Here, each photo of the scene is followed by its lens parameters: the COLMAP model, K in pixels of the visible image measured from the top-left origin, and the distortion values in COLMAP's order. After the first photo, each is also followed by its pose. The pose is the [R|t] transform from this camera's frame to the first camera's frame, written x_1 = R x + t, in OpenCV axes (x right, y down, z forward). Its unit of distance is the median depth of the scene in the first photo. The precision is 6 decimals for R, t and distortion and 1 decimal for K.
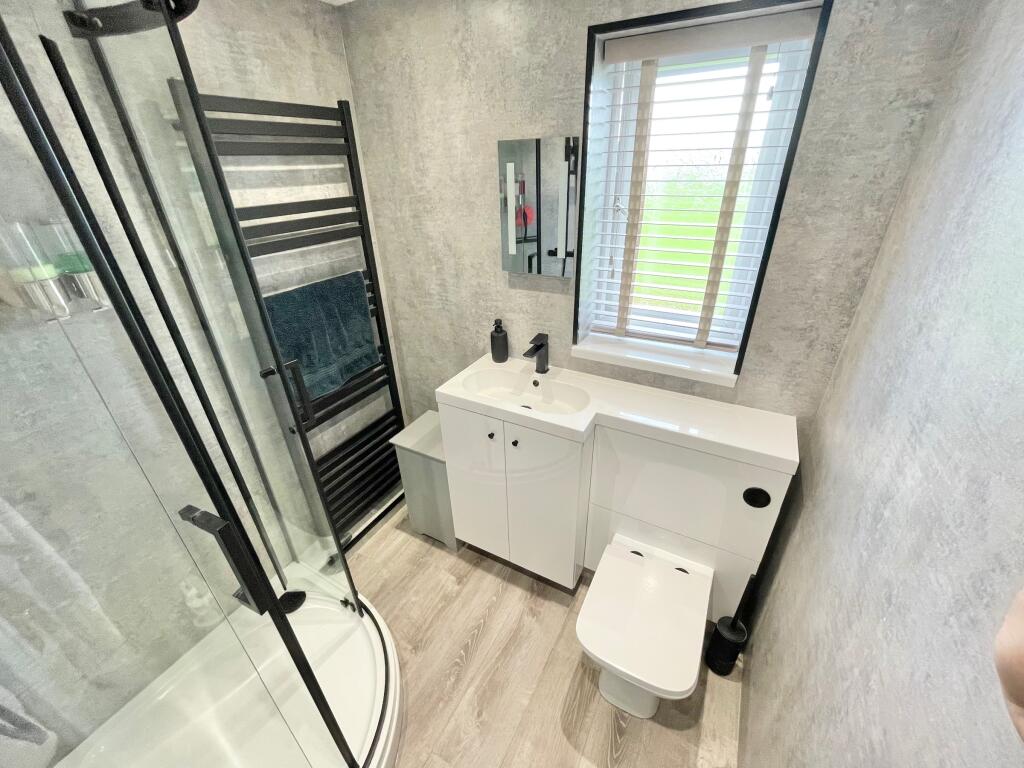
lens RADIAL K [[415.3, 0, 512.0], [0, 415.3, 381.6], [0, 0, 1]] dist [-0.004654, 0.000681]
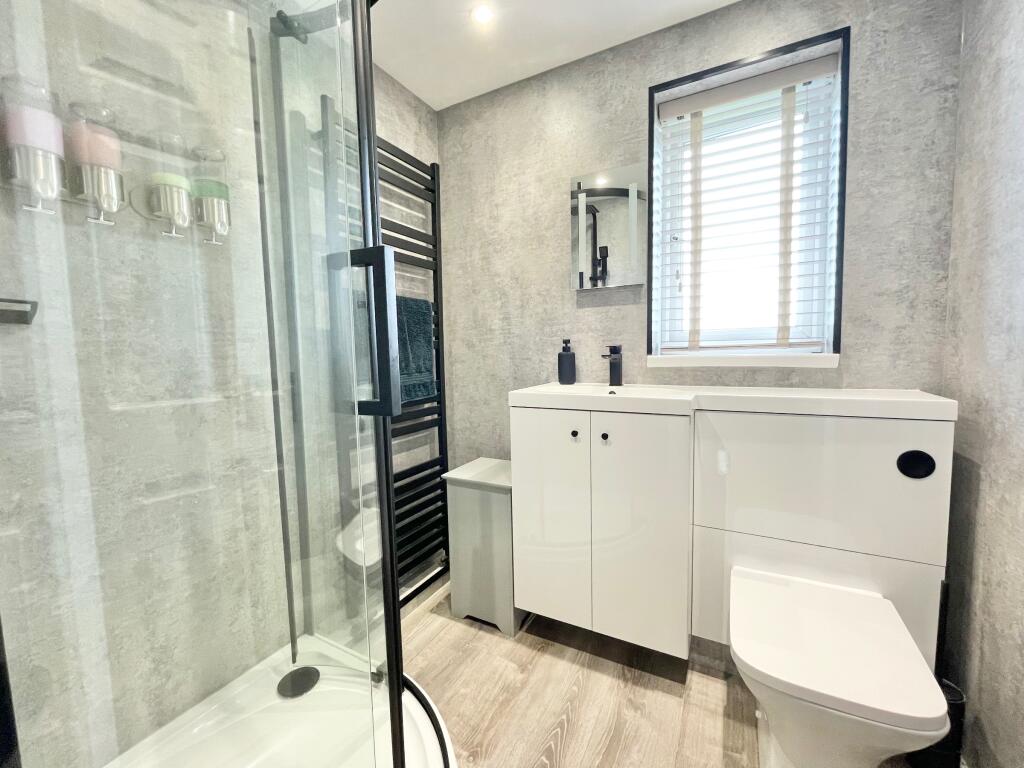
lens RADIAL K [[415.3, 0, 512.2], [0, 415.3, 381.3], [0, 0, 1]] dist [-0.004654, 0.000681]
pose [[0.999953, 0.004401, 0.008600, -0.174821], [-0.000575, 0.915768, -0.401707, 0.350098], [-0.009644, 0.401683, 0.915728, 0.135239]]
